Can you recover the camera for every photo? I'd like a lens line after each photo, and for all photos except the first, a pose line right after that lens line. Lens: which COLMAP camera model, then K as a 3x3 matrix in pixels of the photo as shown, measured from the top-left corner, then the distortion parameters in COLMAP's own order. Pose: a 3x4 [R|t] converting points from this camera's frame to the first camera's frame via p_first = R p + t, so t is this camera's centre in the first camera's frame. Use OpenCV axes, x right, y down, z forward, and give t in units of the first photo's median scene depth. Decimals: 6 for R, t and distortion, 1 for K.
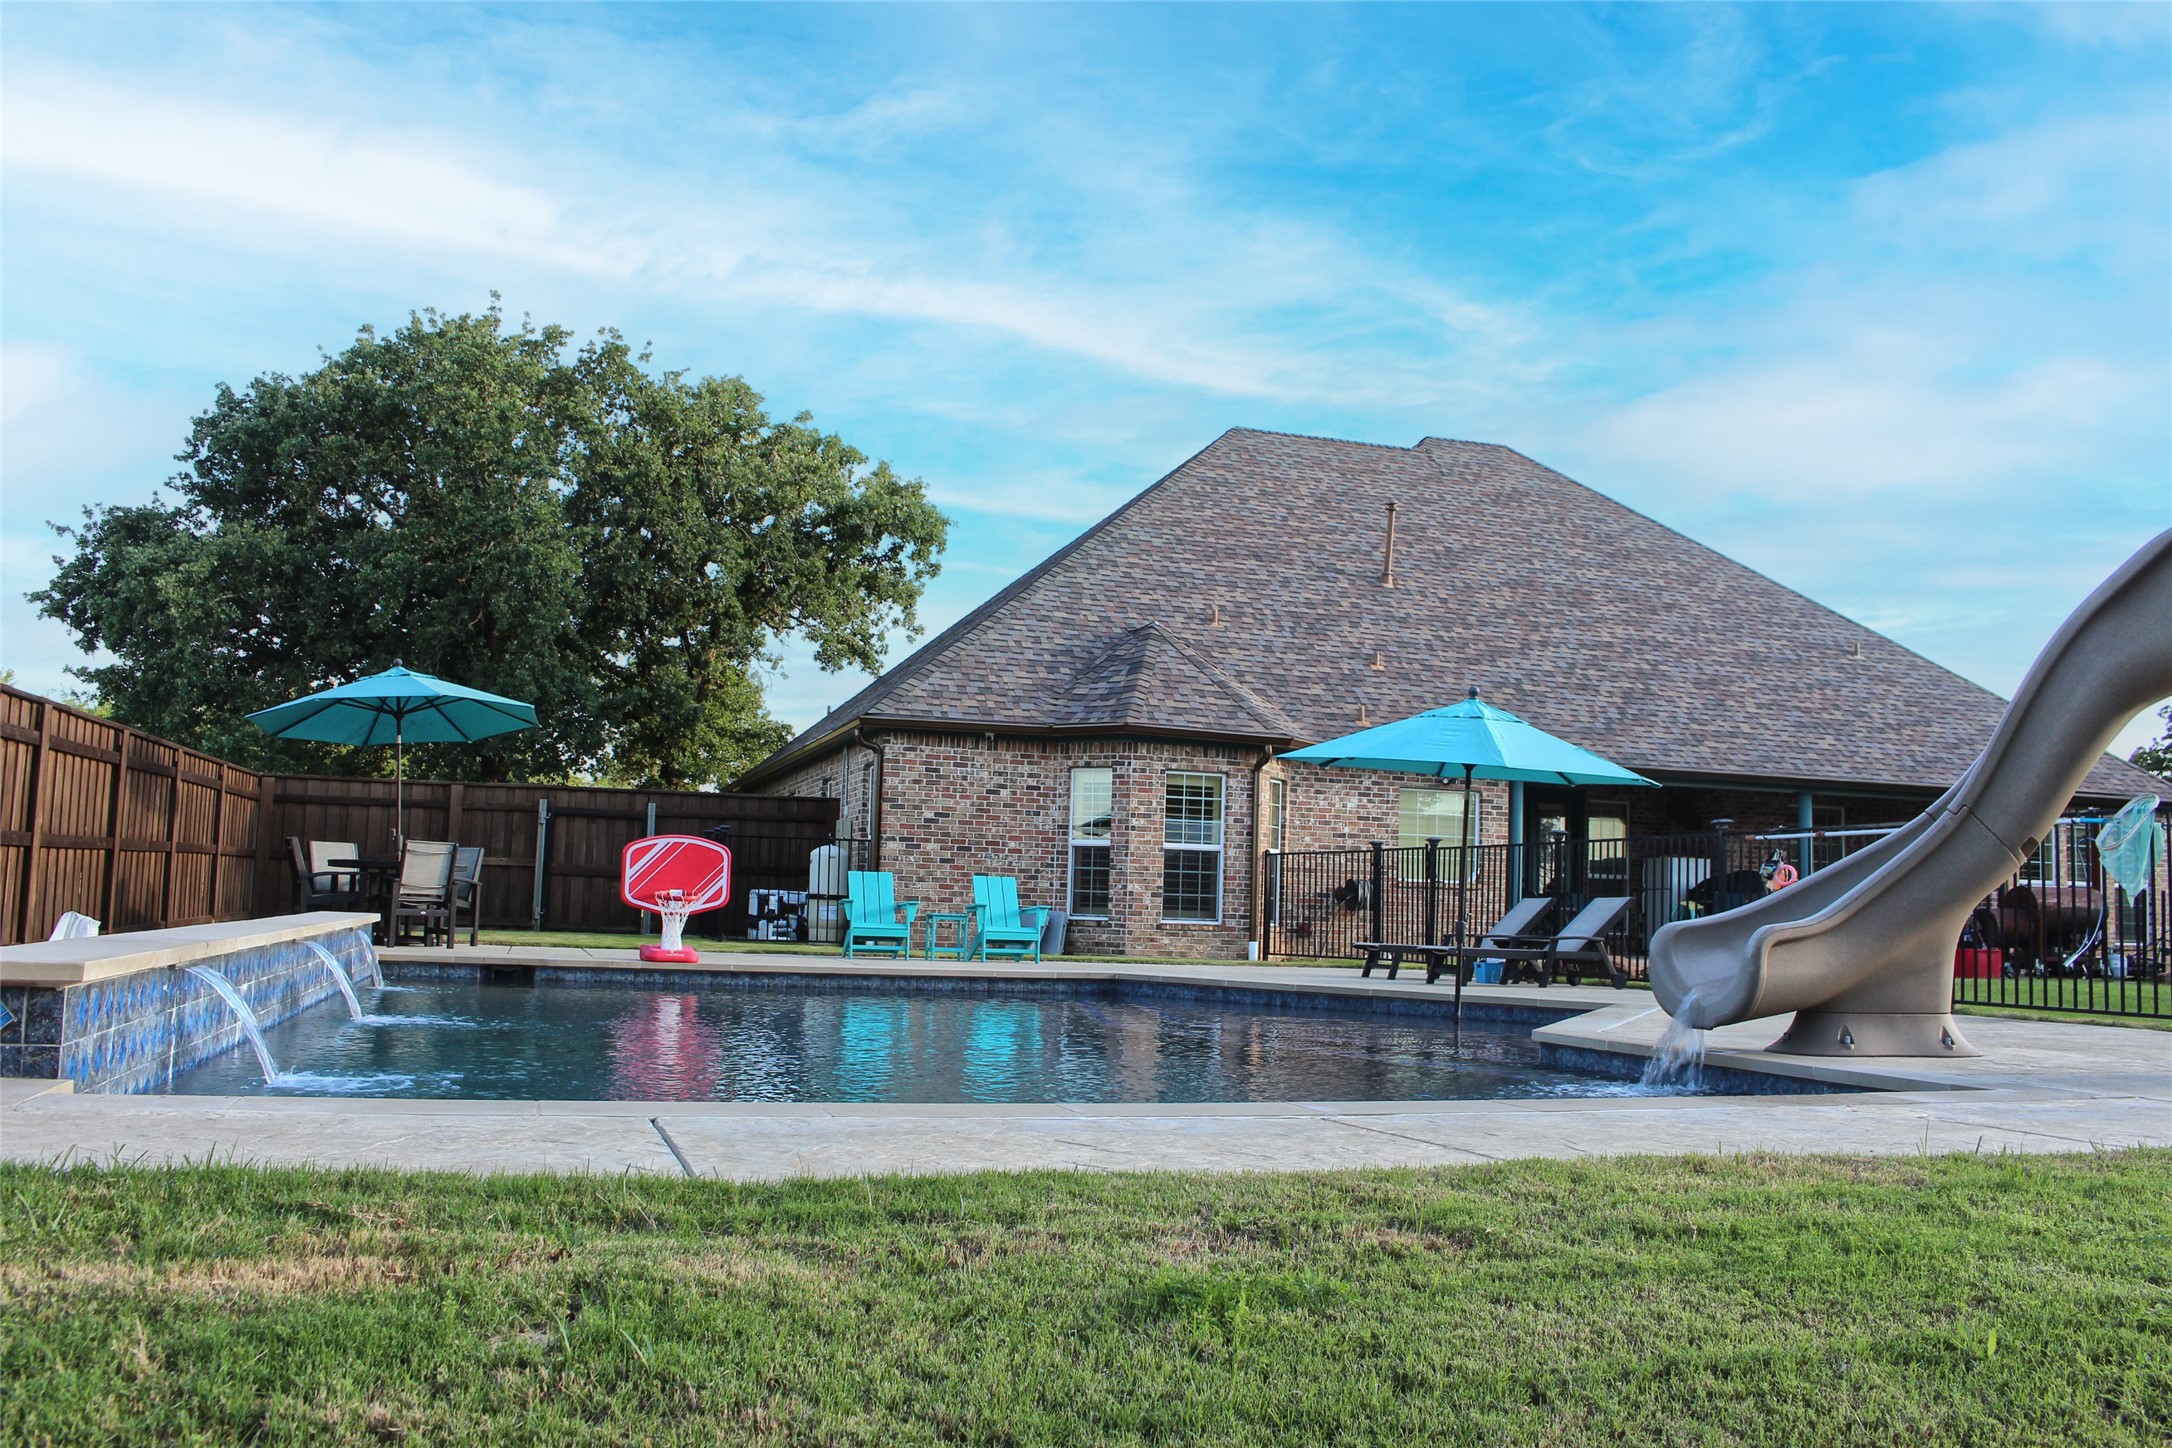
lens RADIAL K [[1777.8, 0, 1086.0], [0, 1777.8, 724.0], [0, 0, 1]] dist [-0.170762, 0.149384]
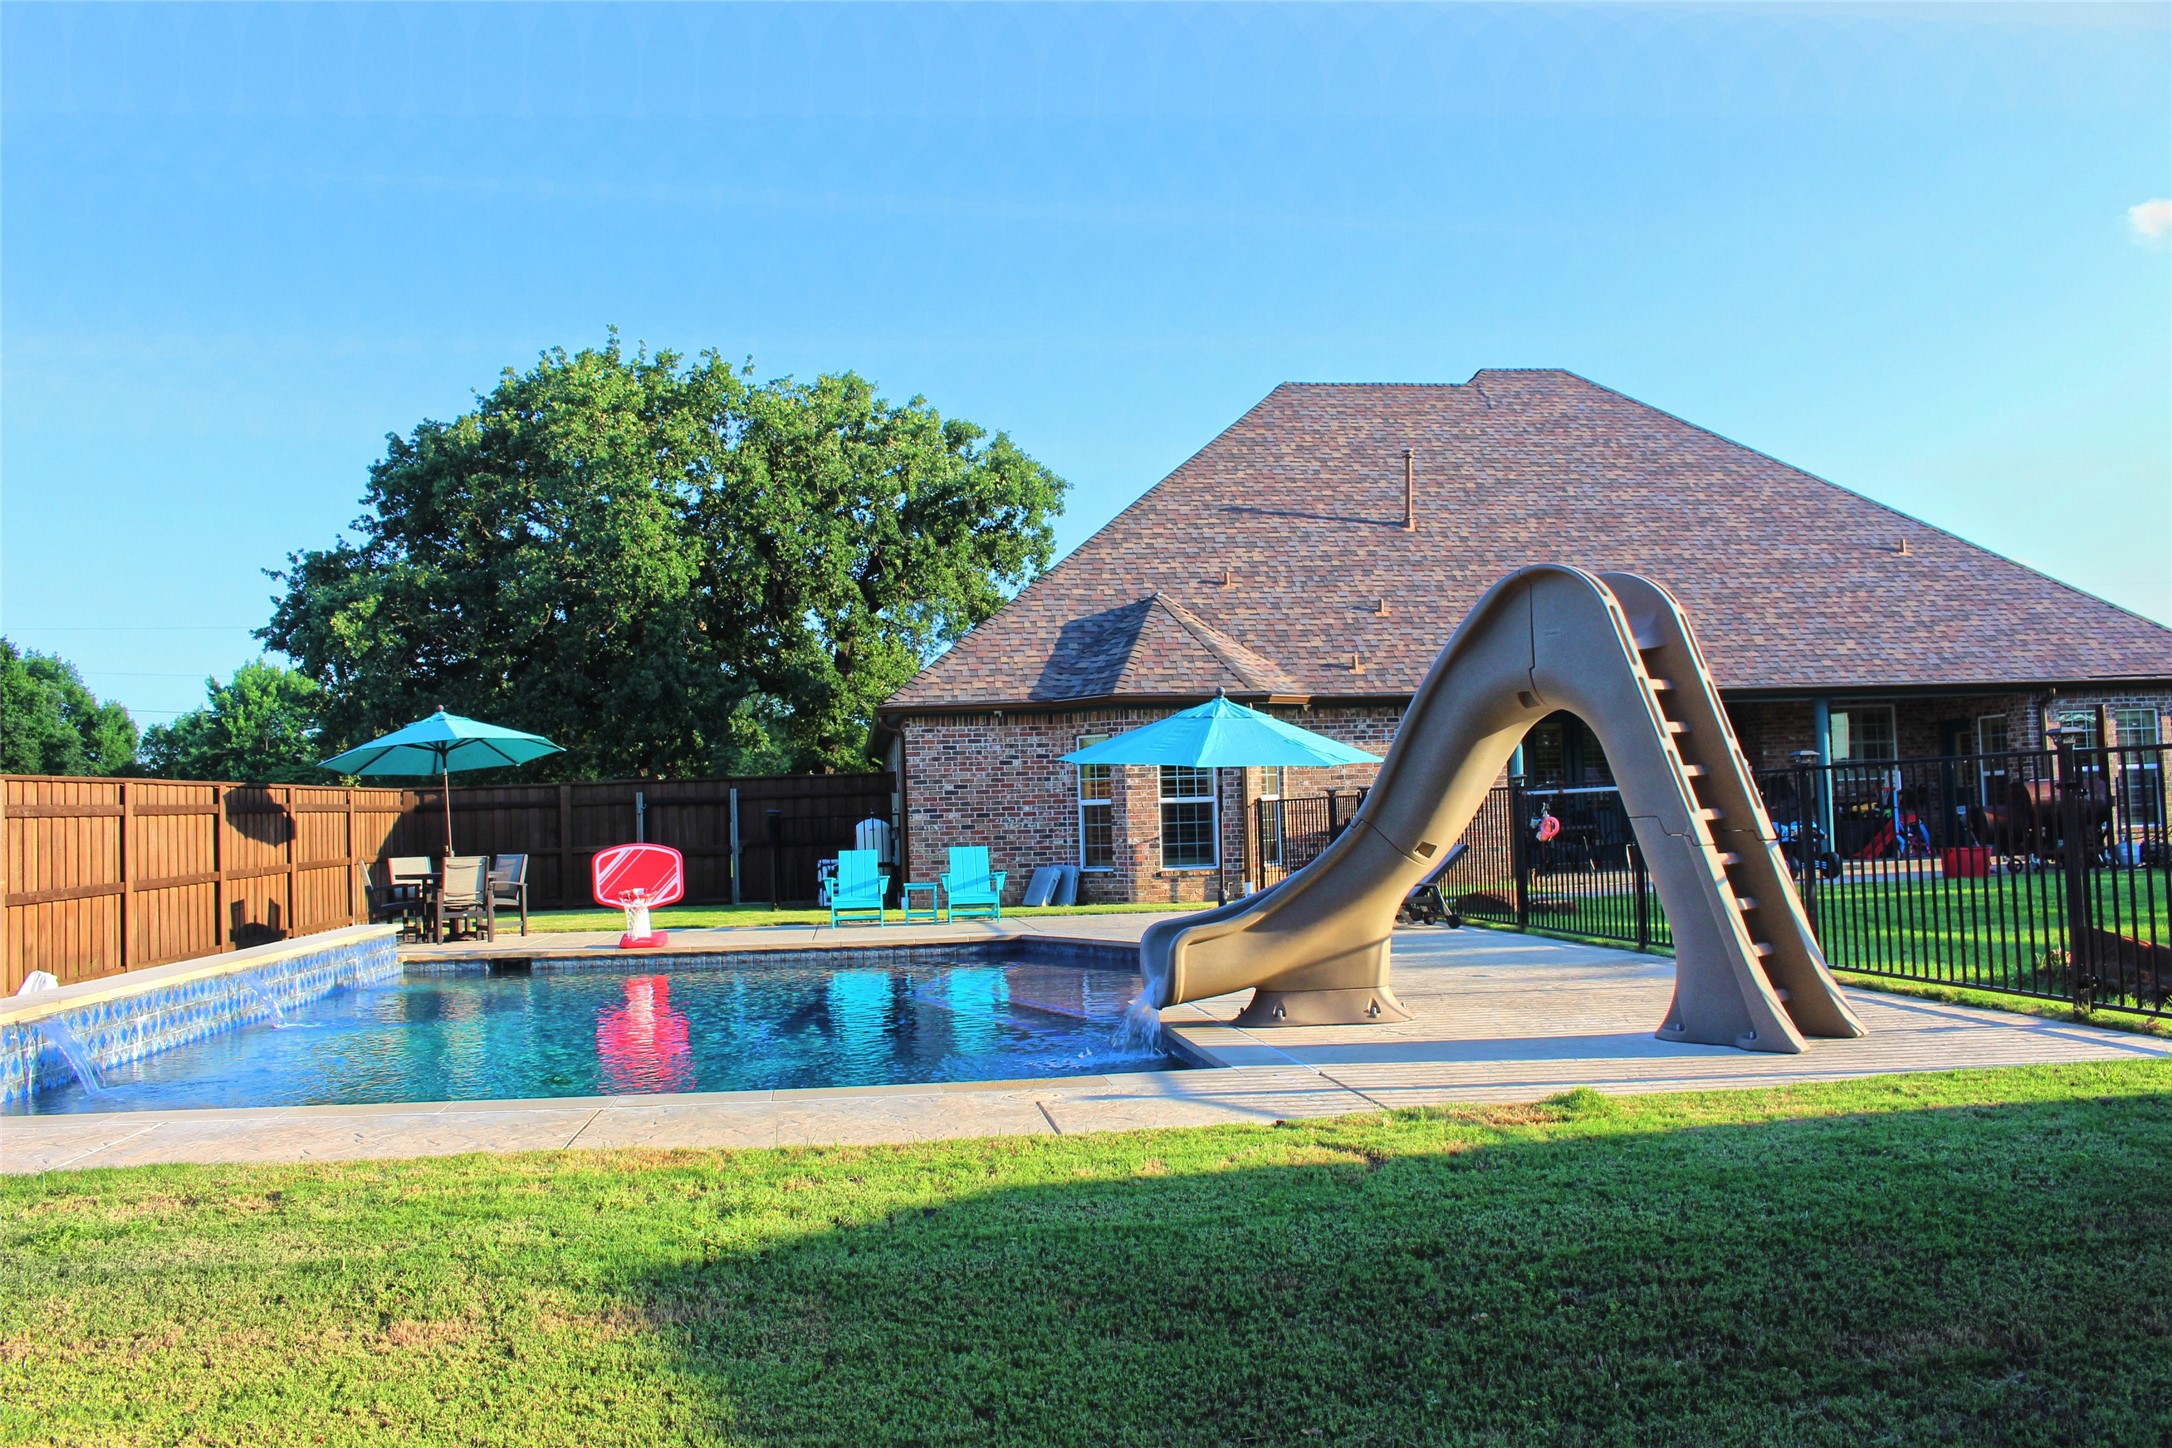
lens RADIAL K [[1779.4, 0, 1089.5], [0, 1779.4, 685.0], [0, 0, 1]] dist [-0.169014, 0.143294]
pose [[0.983252, -0.075572, -0.165842, 0.161672], [0.080605, 0.996461, 0.023823, -0.028247], [0.163454, -0.036792, 0.985865, -0.079979]]
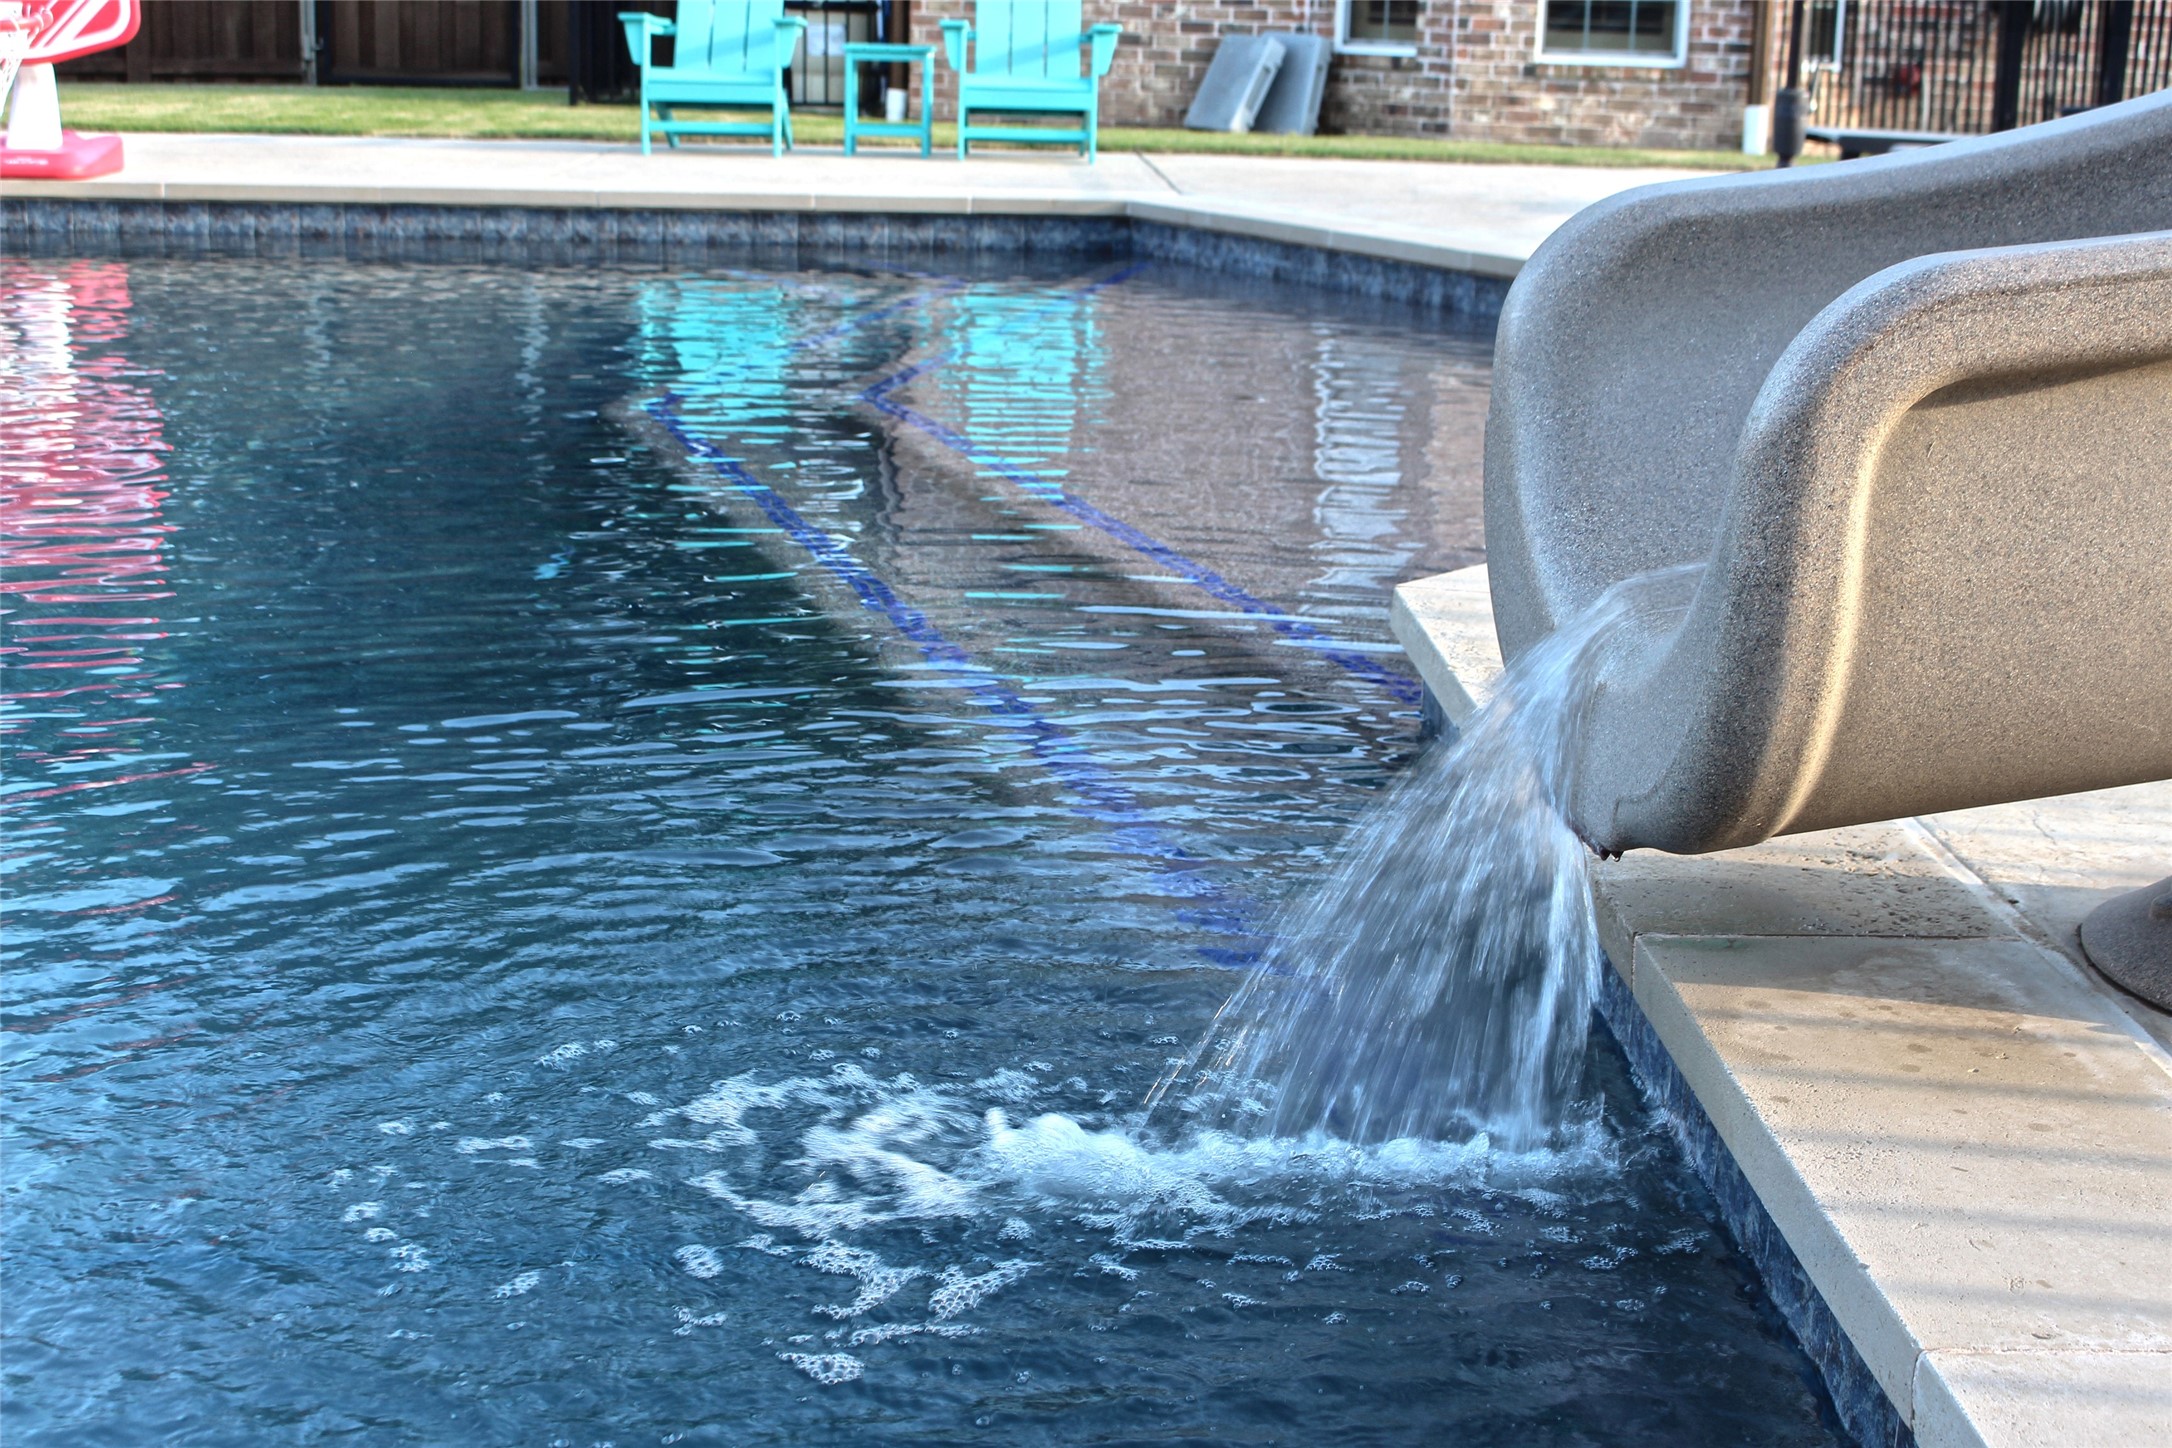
lens RADIAL K [[2961.5, 0, 1086.0], [0, 2961.5, 724.0], [0, 0, 1]] dist [-0.036333, -0.070771]
pose [[0.962847, 0.058169, -0.263710, 0.115646], [0.032792, 0.944115, 0.327980, 0.020376], [0.268050, -0.324442, 0.907131, 0.218168]]
